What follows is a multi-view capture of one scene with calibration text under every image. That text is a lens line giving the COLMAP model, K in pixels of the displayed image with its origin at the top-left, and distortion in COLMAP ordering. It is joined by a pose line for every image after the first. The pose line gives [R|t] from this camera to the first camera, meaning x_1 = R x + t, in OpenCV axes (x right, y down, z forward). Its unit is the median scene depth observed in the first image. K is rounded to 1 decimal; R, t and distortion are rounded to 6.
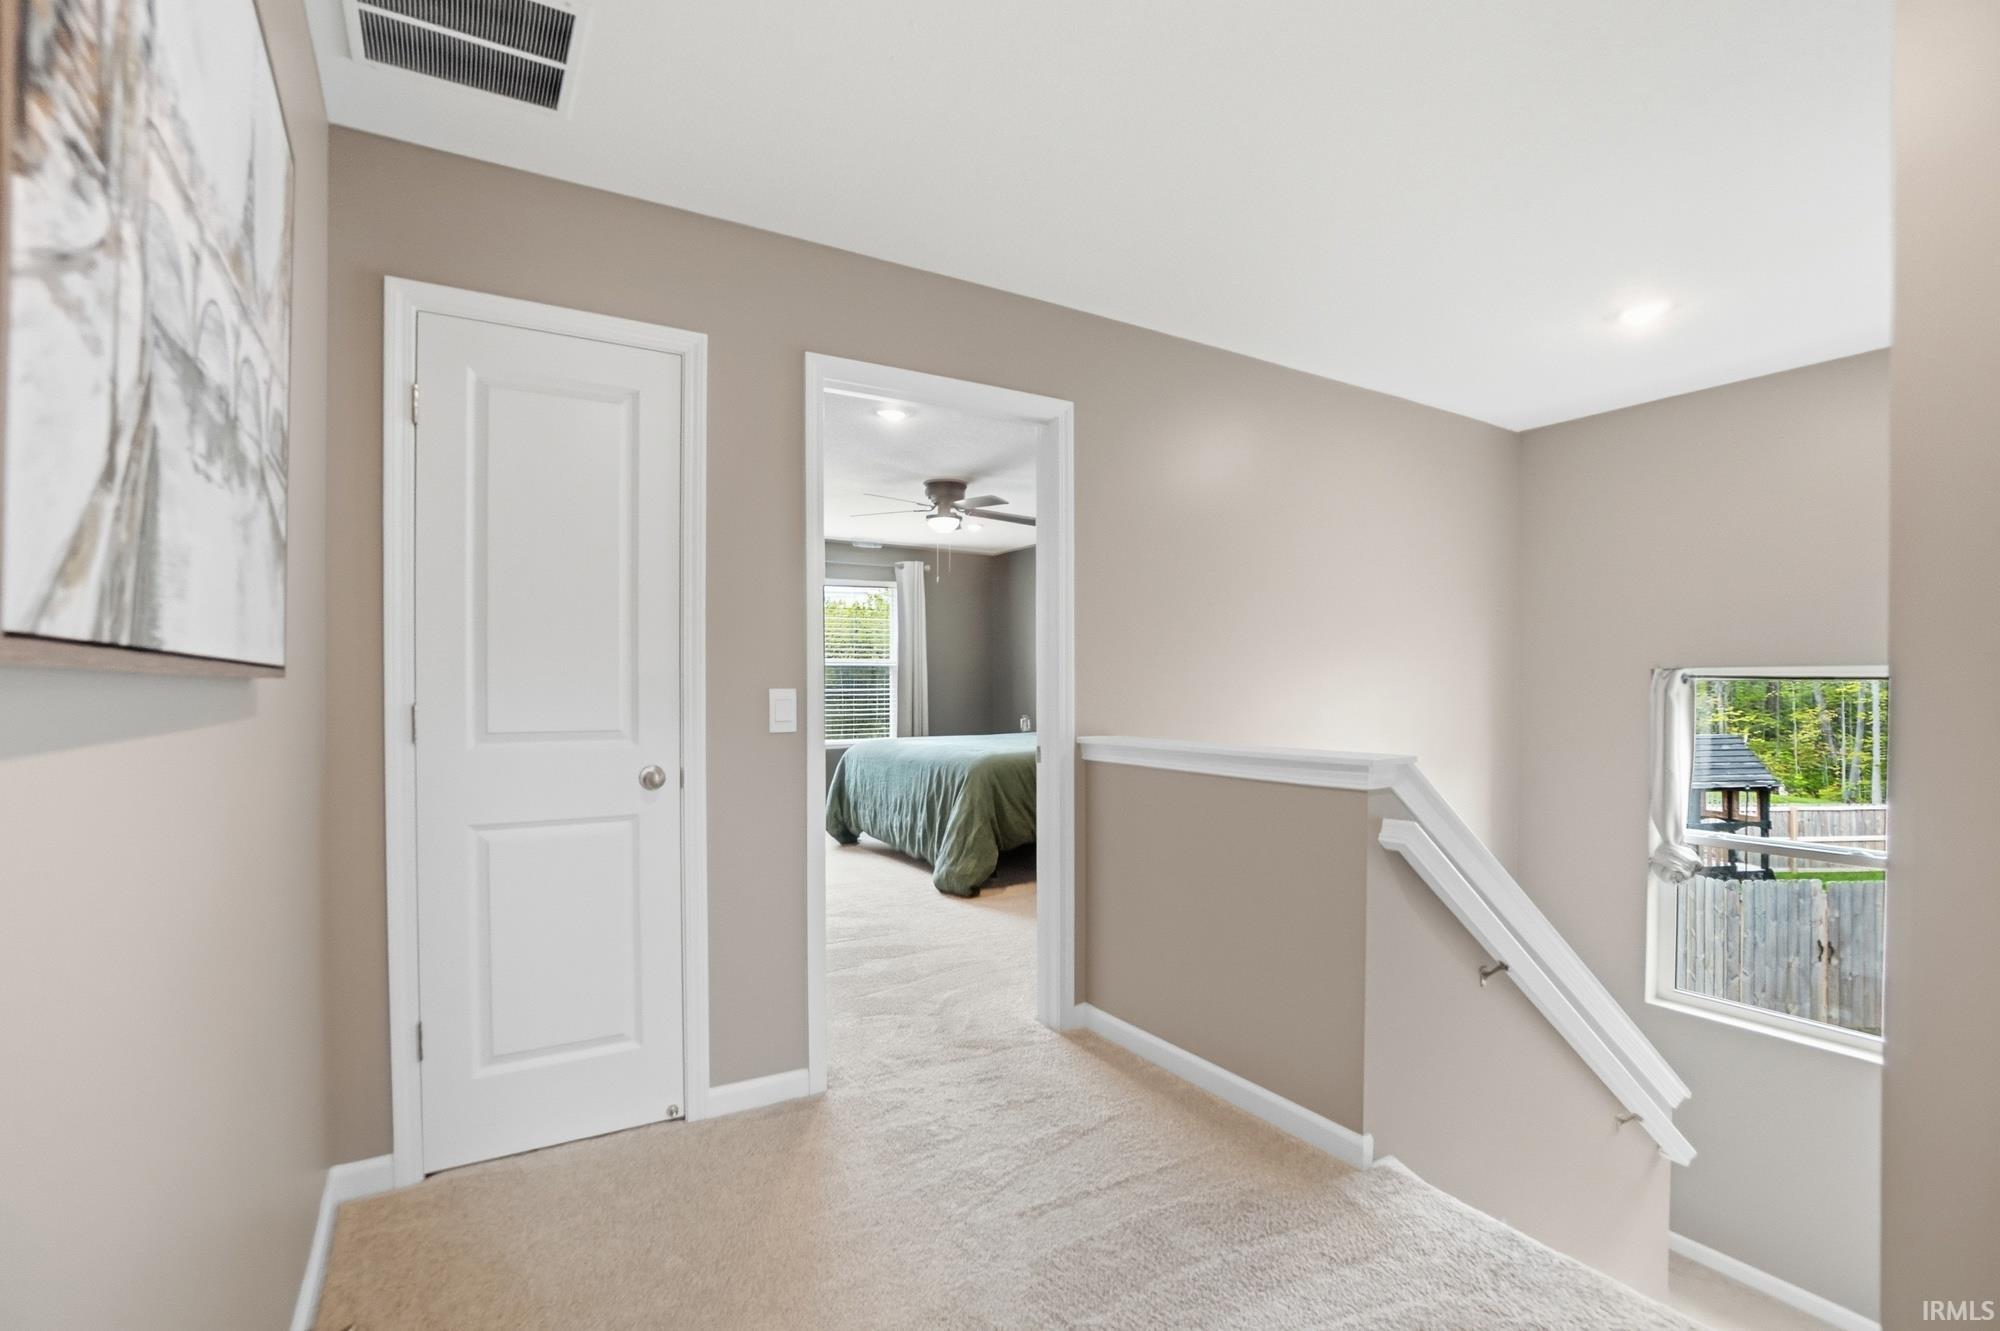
lens RADIAL K [[918.9, 0, 995.4], [0, 918.9, 669.8], [0, 0, 1]] dist [-0.044321, 0.010716]
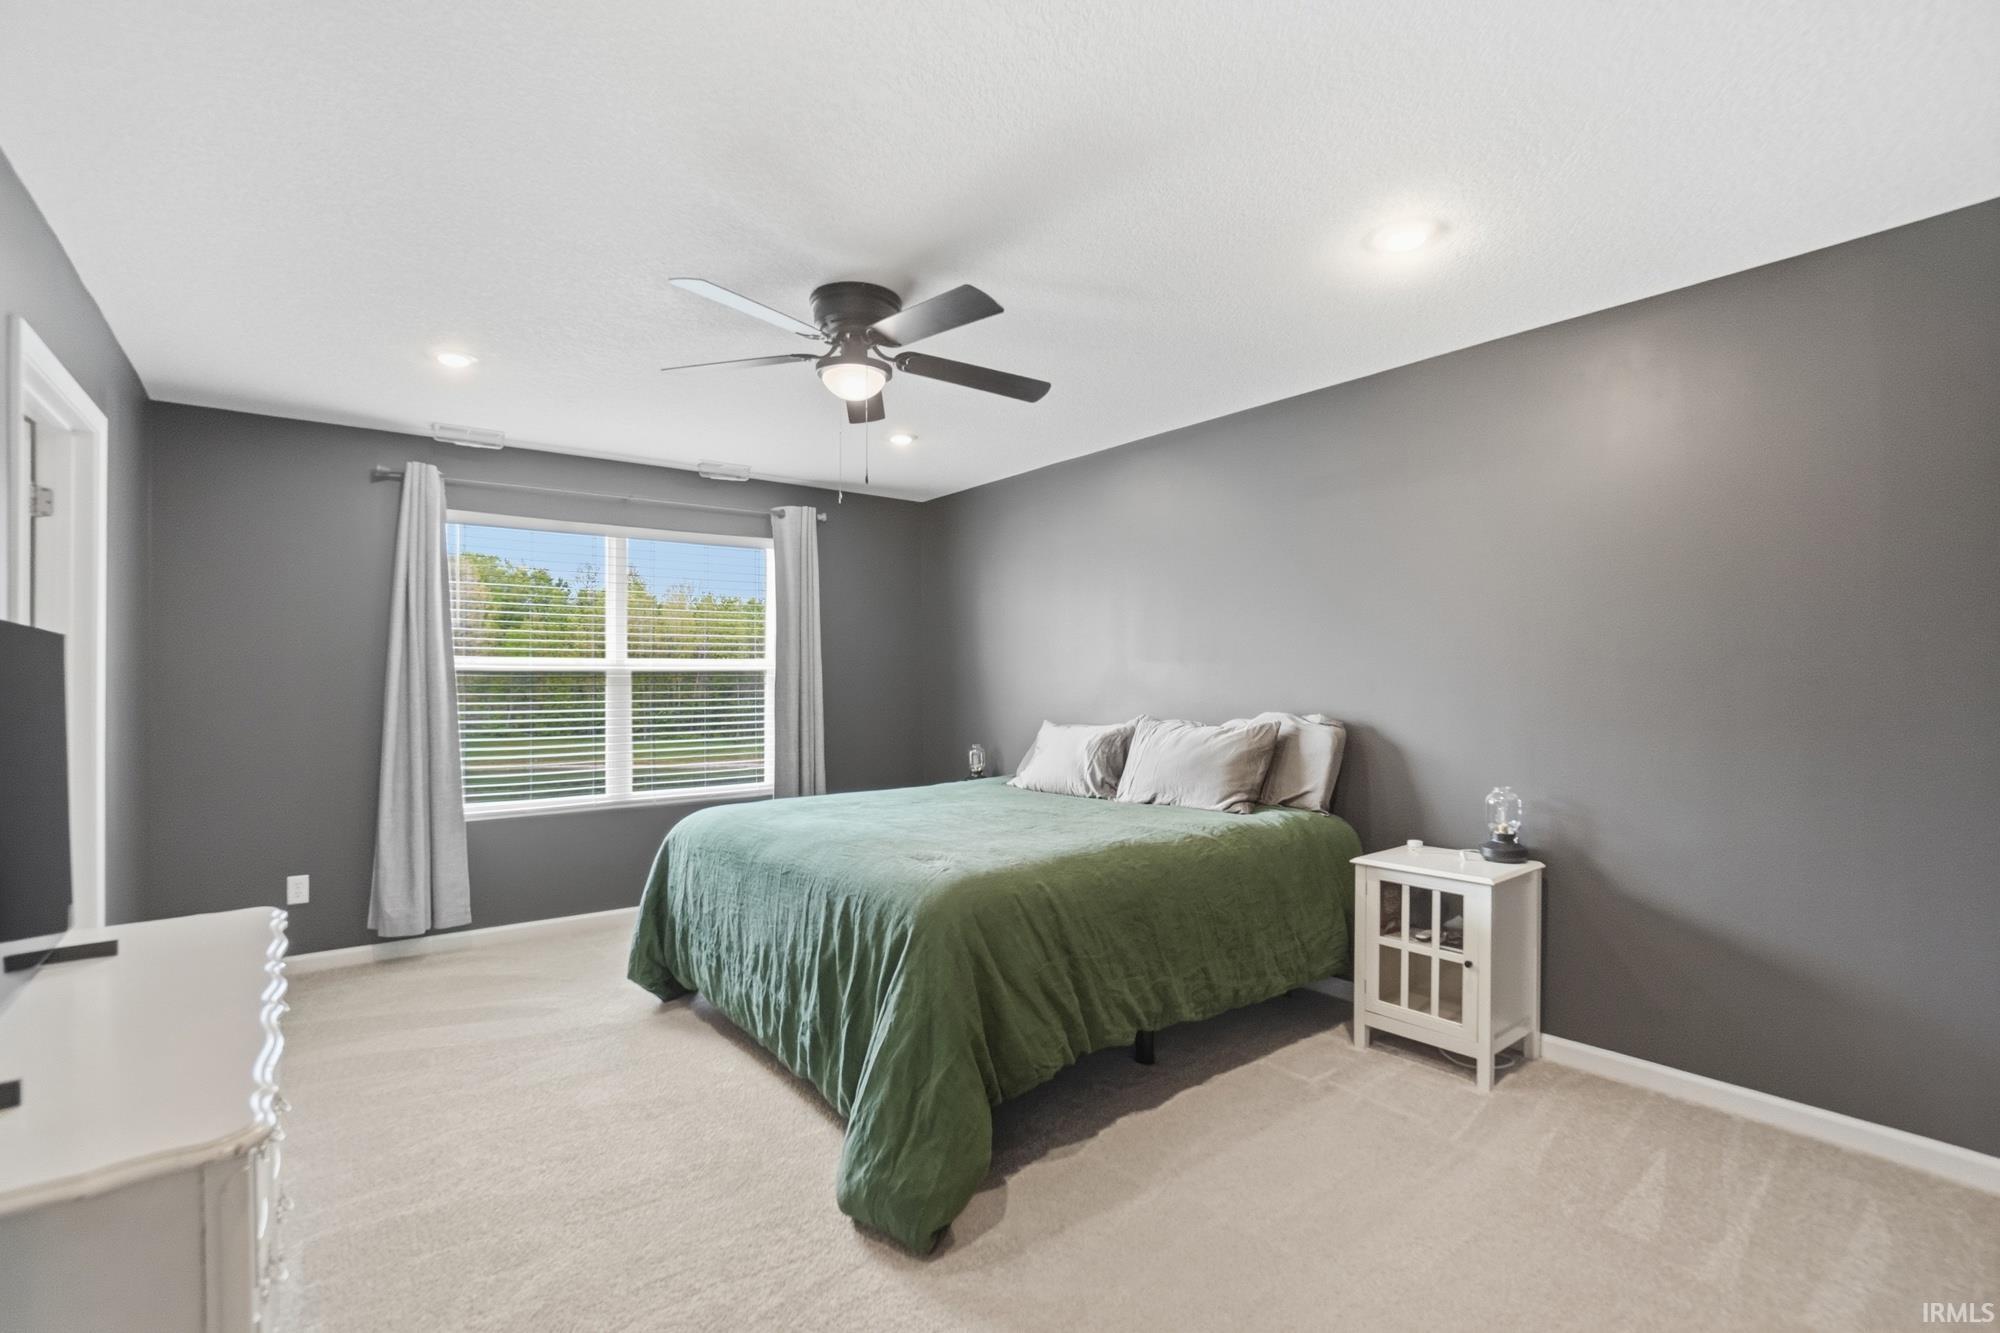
lens RADIAL K [[918.9, 0, 1009.6], [0, 918.9, 675.1], [0, 0, 1]] dist [-0.044321, 0.010716]
pose [[0.992620, -0.005568, 0.121142, -0.033684], [0.004963, 0.999974, 0.005299, -0.005327], [-0.121168, -0.004658, 0.992621, 0.517363]]
